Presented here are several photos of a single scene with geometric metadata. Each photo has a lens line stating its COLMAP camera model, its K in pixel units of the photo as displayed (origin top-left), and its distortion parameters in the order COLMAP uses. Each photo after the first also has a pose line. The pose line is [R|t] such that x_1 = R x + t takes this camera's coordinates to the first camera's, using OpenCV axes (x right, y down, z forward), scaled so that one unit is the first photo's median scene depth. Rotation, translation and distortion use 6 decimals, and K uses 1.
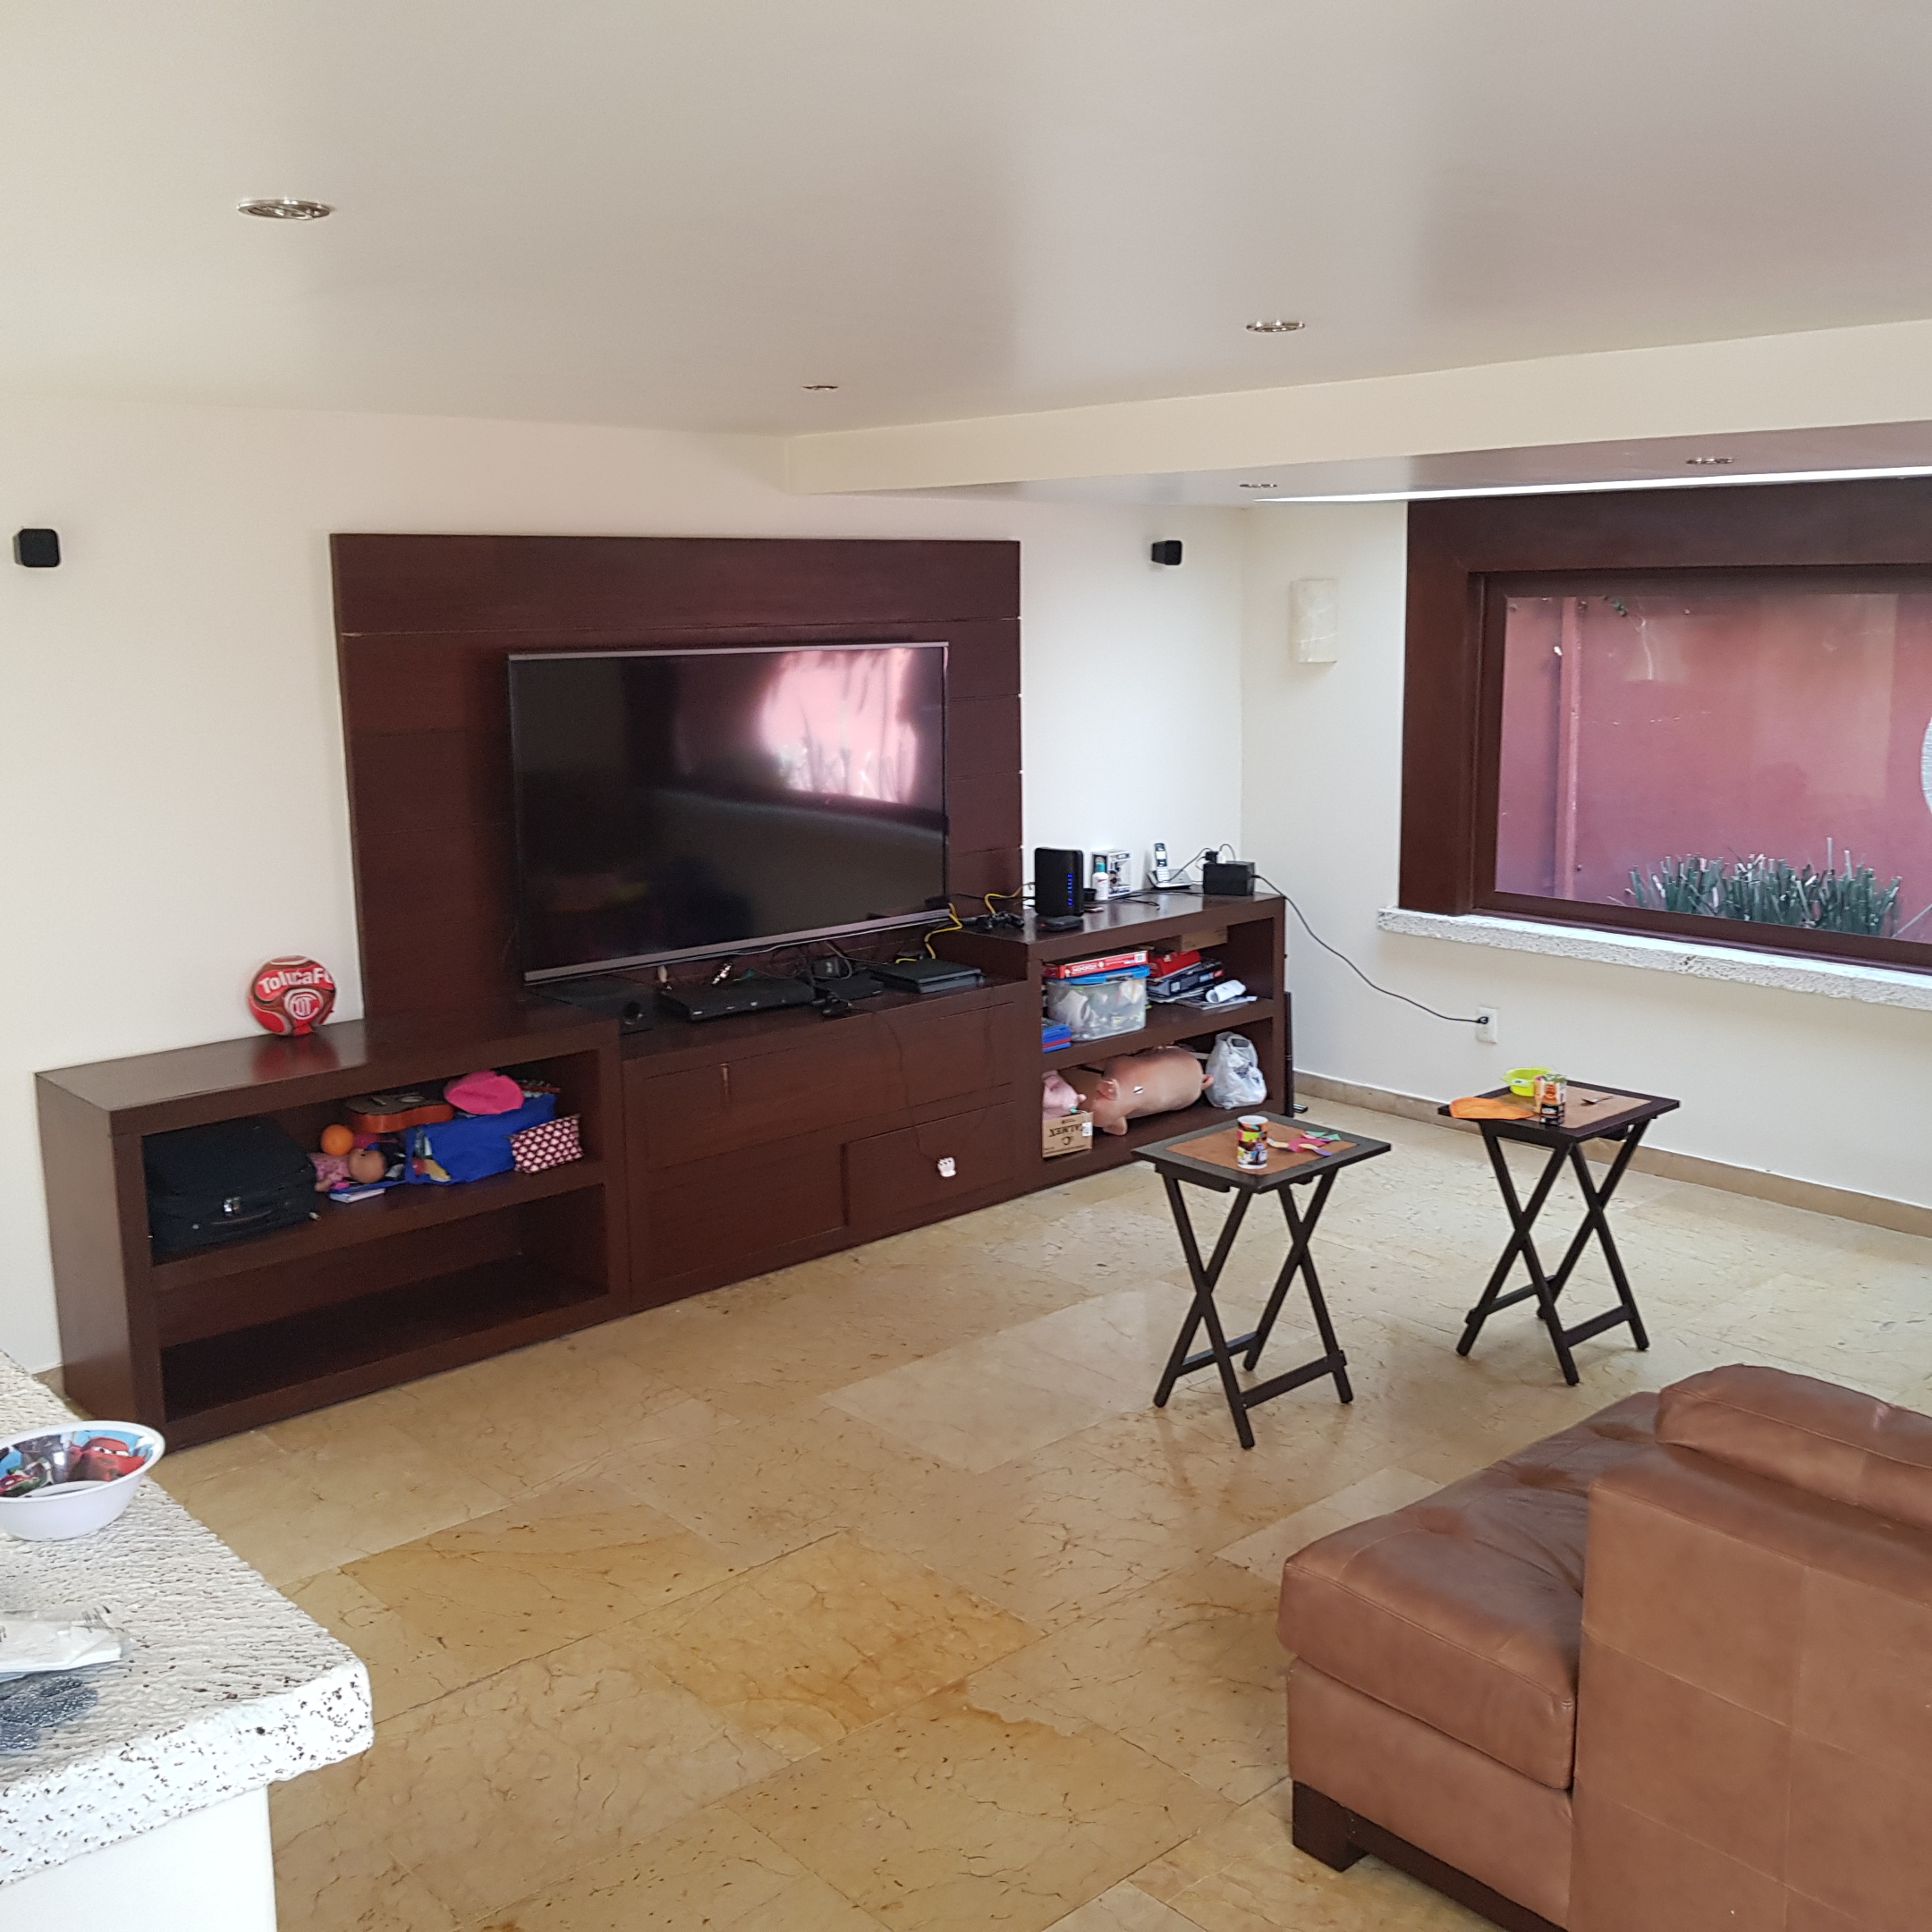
lens RADIAL K [[1972.9, 0, 967.1], [0, 1972.9, 926.3], [0, 0, 1]] dist [0.106150, -0.226712]
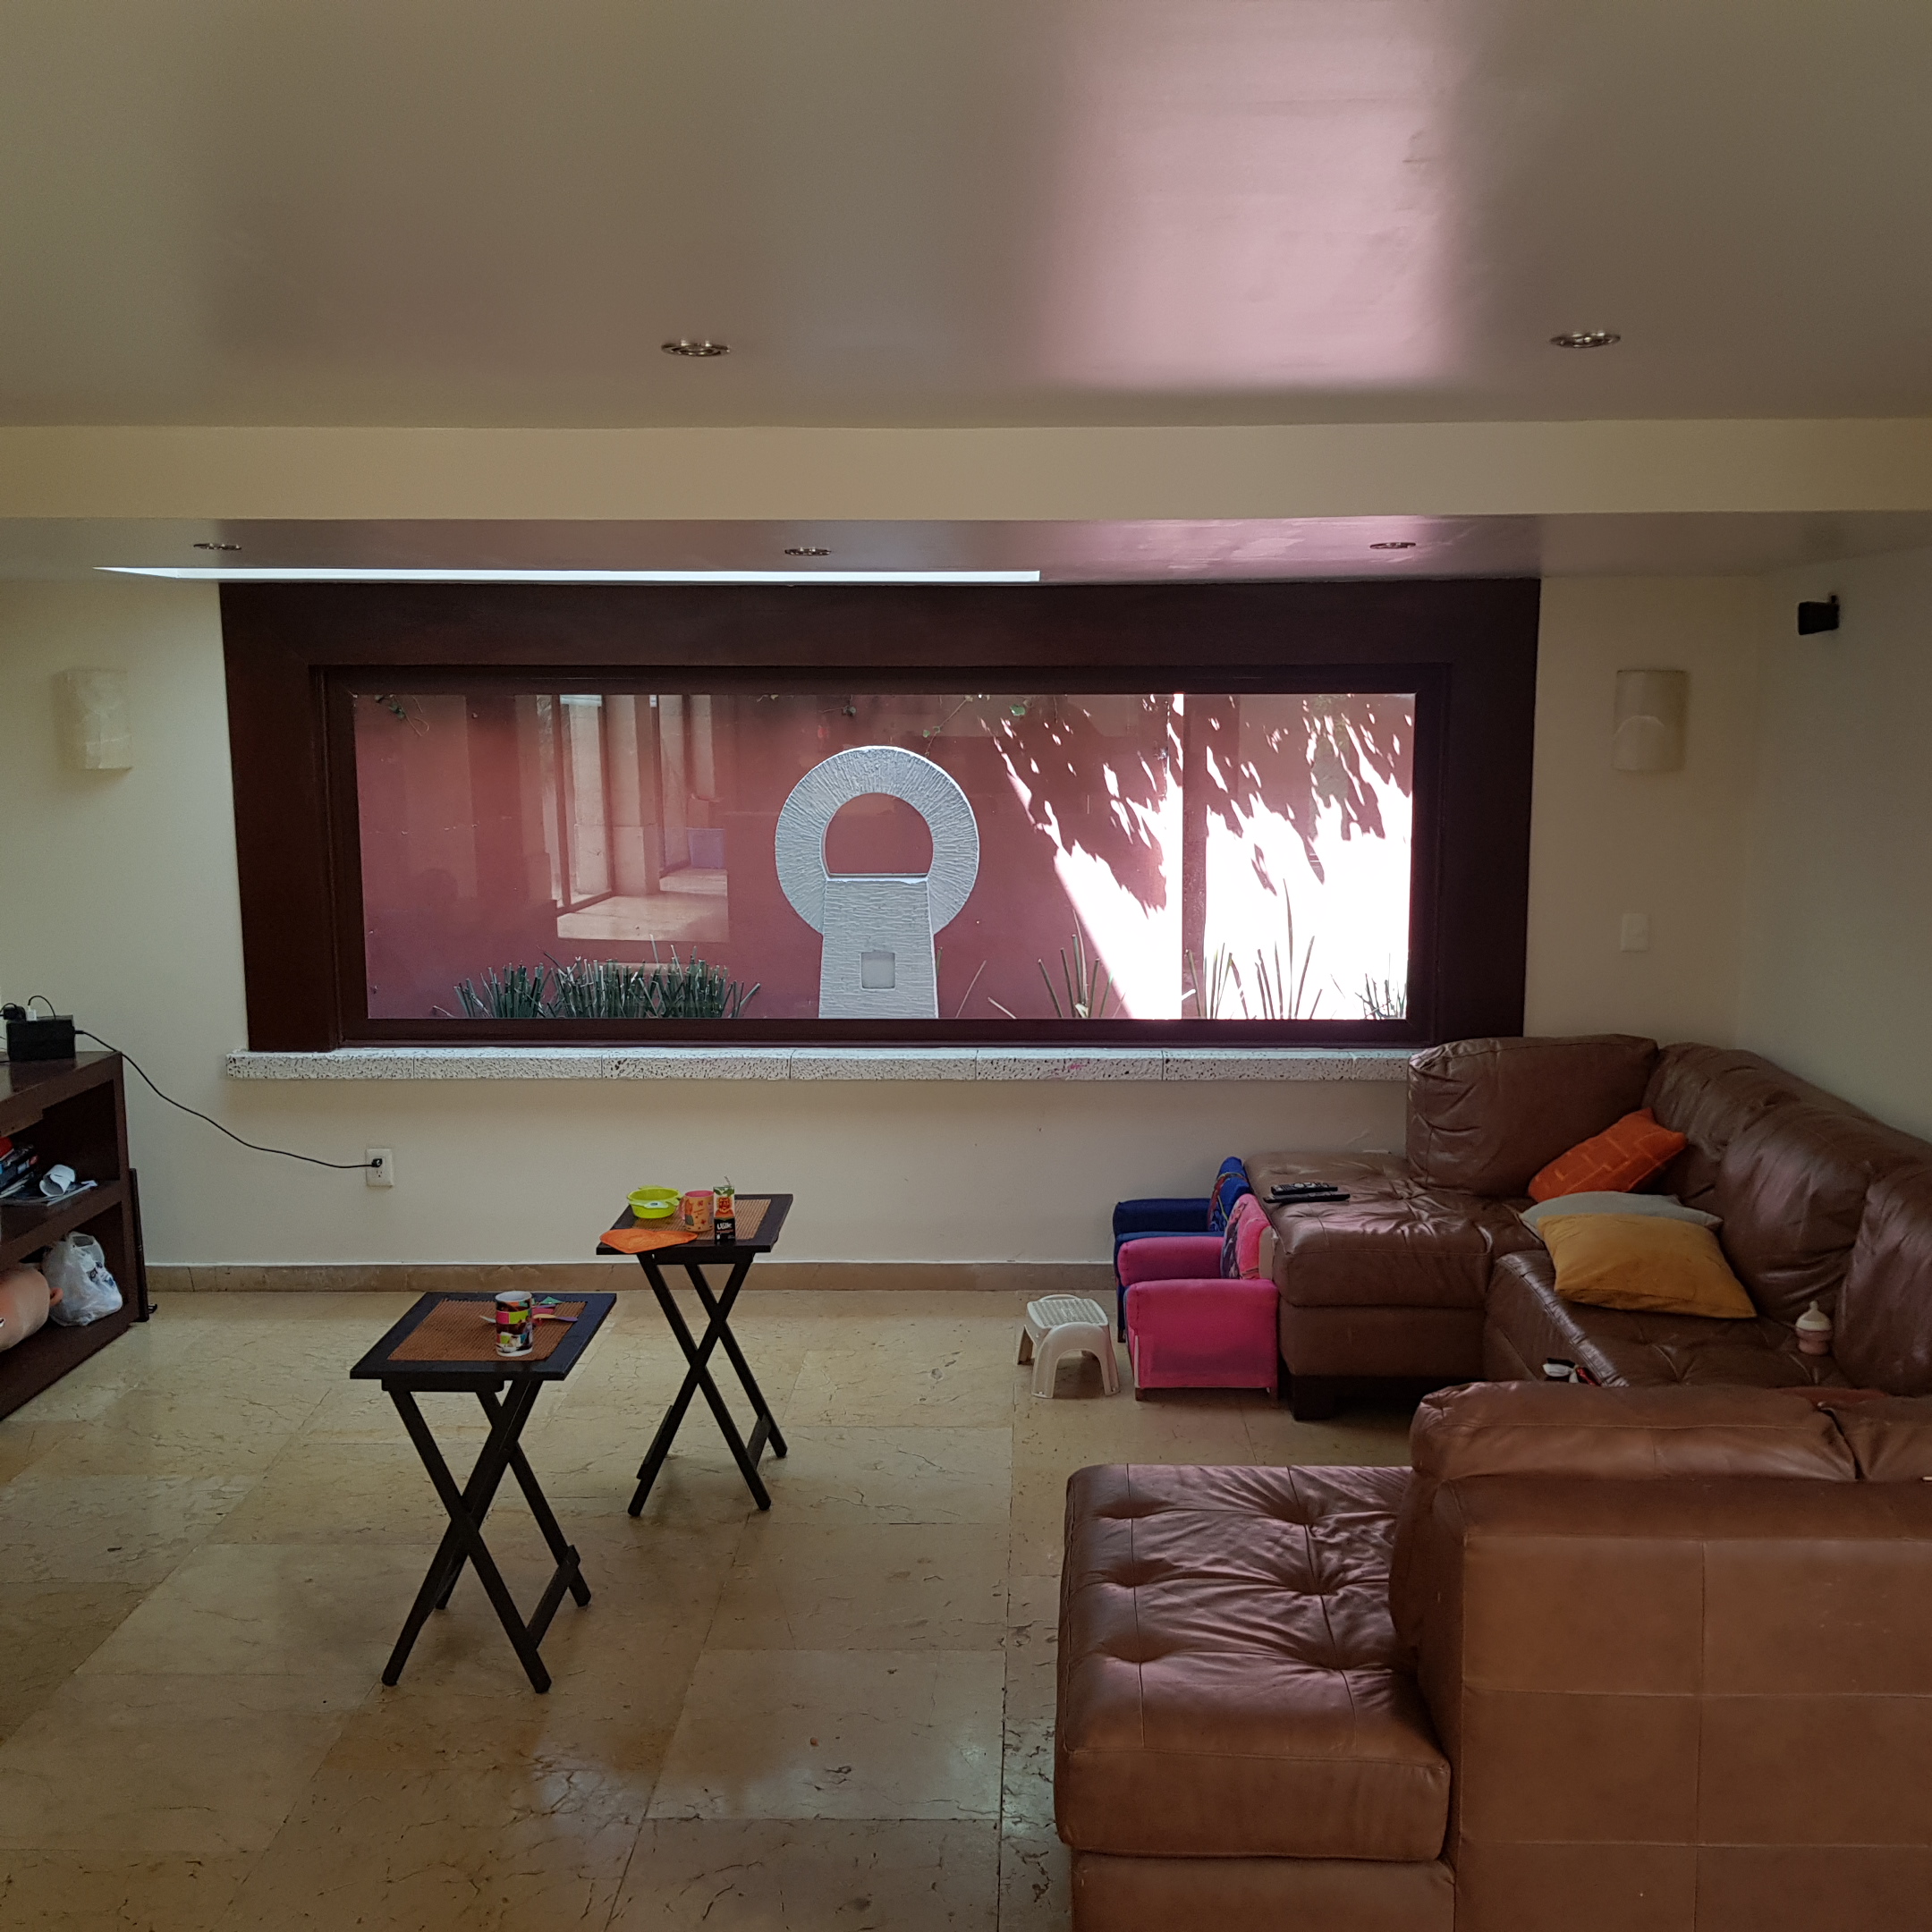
lens RADIAL K [[2003.4, 0, 988.8], [0, 2003.4, 969.3], [0, 0, 1]] dist [0.108473, -0.197006]
pose [[0.681840, -0.086117, 0.726414, -0.217569], [0.117375, 0.993059, 0.007555, -0.014652], [-0.722023, 0.080112, 0.687216, 0.174631]]
